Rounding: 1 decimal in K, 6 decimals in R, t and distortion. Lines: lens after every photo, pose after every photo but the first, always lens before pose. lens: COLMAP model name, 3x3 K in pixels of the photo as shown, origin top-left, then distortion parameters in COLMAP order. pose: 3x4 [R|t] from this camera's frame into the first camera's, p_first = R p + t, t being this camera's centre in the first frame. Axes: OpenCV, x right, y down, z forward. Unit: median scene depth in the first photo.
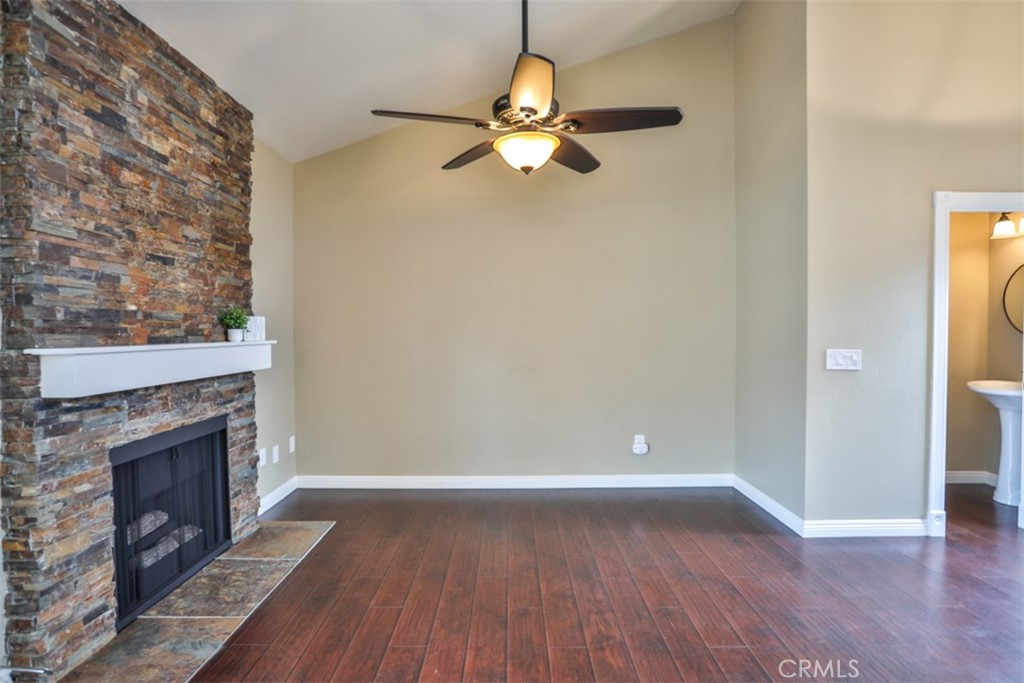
lens RADIAL K [[524.0, 0, 509.1], [0, 524.0, 339.7], [0, 0, 1]] dist [-0.076605, 0.033843]
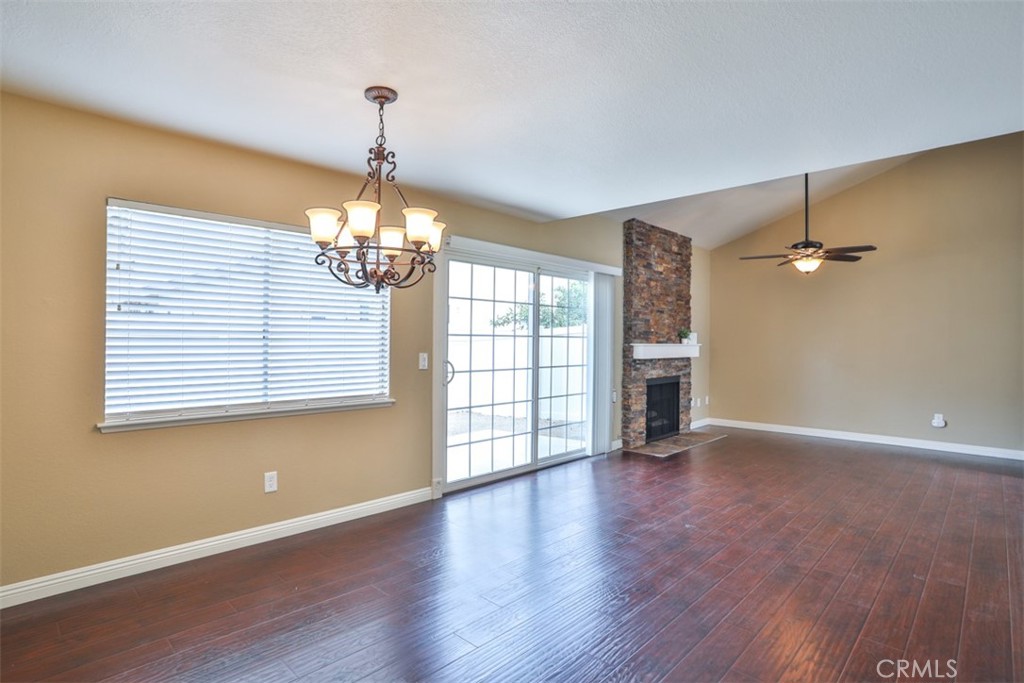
lens RADIAL K [[524.0, 0, 509.1], [0, 524.0, 339.7], [0, 0, 1]] dist [-0.076605, 0.033843]
pose [[0.724925, 0.013159, -0.688702, 0.599138], [-0.026023, 0.999627, -0.008292, 0.030098], [0.688336, 0.023933, 0.724997, -1.472632]]
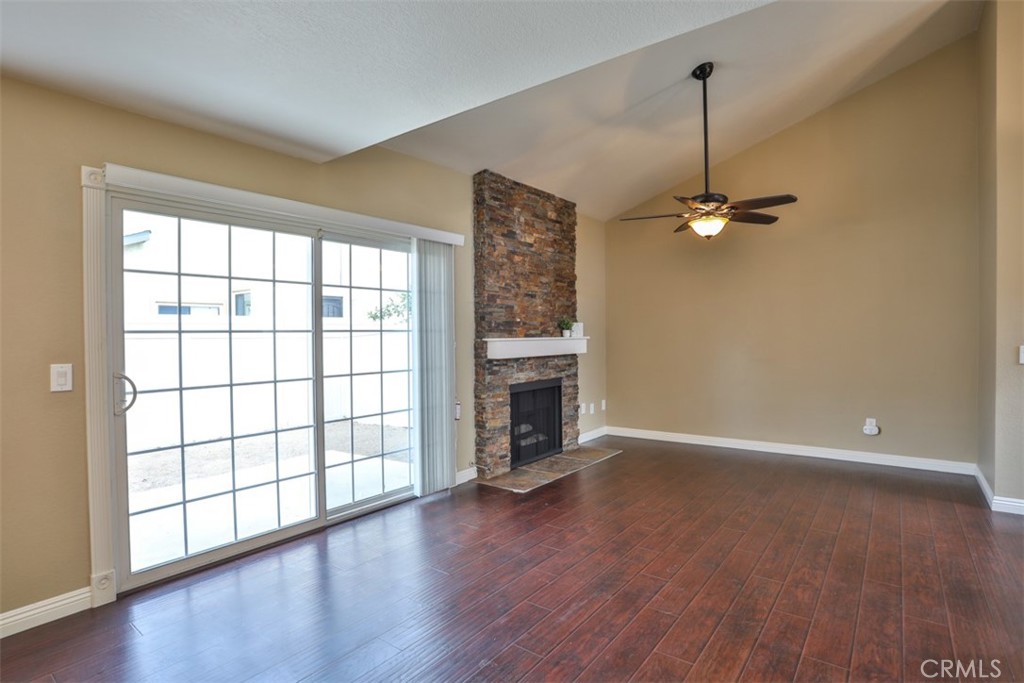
lens RADIAL K [[524.0, 0, 509.1], [0, 524.0, 339.7], [0, 0, 1]] dist [-0.076605, 0.033843]
pose [[0.799153, 0.006356, -0.601095, 0.490574], [-0.006672, 0.999976, 0.001703, 0.013895], [0.601091, 0.002650, 0.799176, -0.699762]]
